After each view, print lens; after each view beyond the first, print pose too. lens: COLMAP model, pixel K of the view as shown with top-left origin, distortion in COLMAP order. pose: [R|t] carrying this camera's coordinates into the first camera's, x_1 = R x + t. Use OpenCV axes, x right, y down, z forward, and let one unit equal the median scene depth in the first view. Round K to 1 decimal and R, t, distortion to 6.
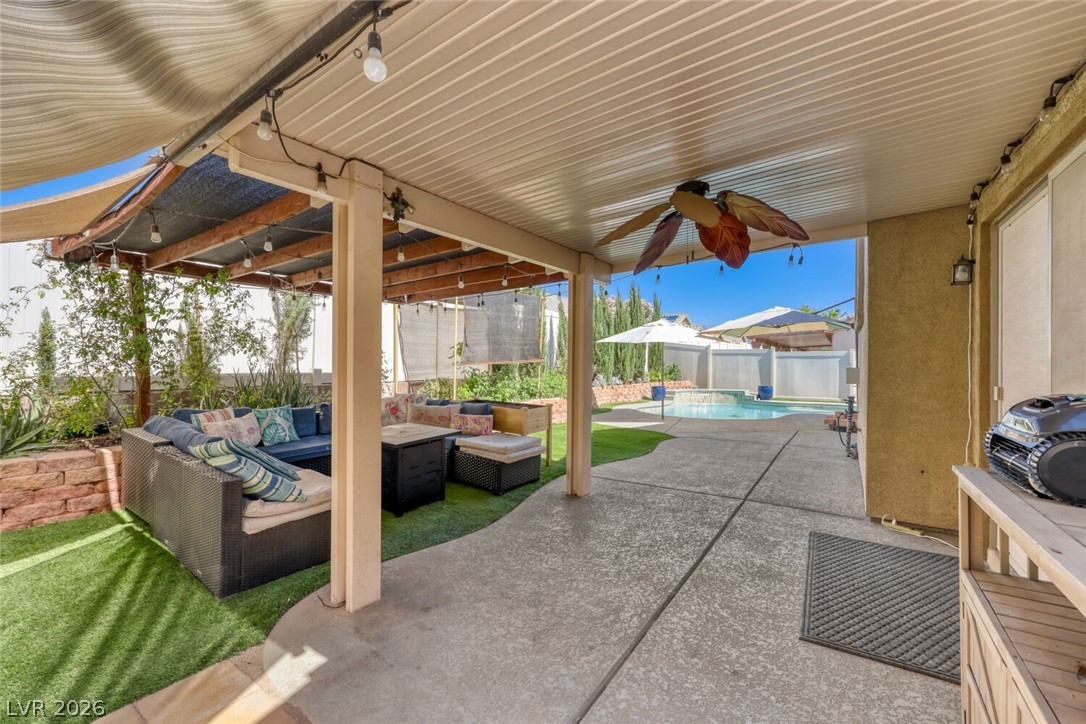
lens RADIAL K [[442.9, 0, 548.3], [0, 442.9, 360.4], [0, 0, 1]] dist [0.004346, 0.000712]
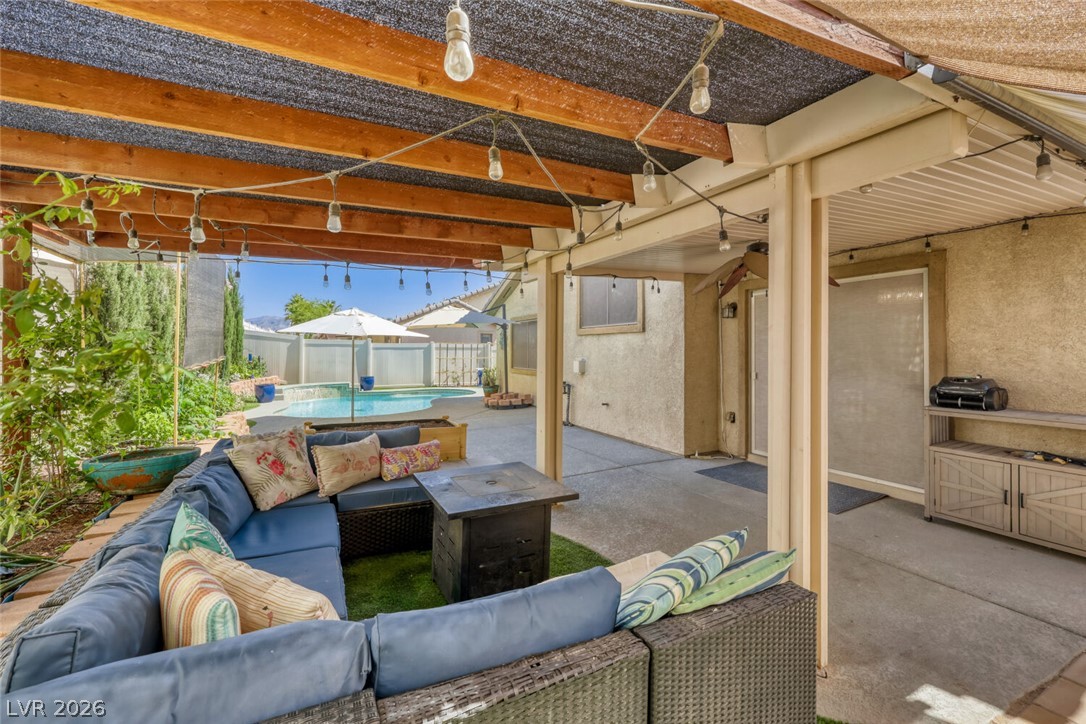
lens RADIAL K [[442.9, 0, 546.3], [0, 442.9, 353.0], [0, 0, 1]] dist [0.004346, 0.000712]
pose [[0.483222, -0.012292, 0.875412, -0.204457], [0.001505, 0.999912, 0.013209, -0.009492], [-0.875497, -0.005065, 0.483197, 0.146074]]
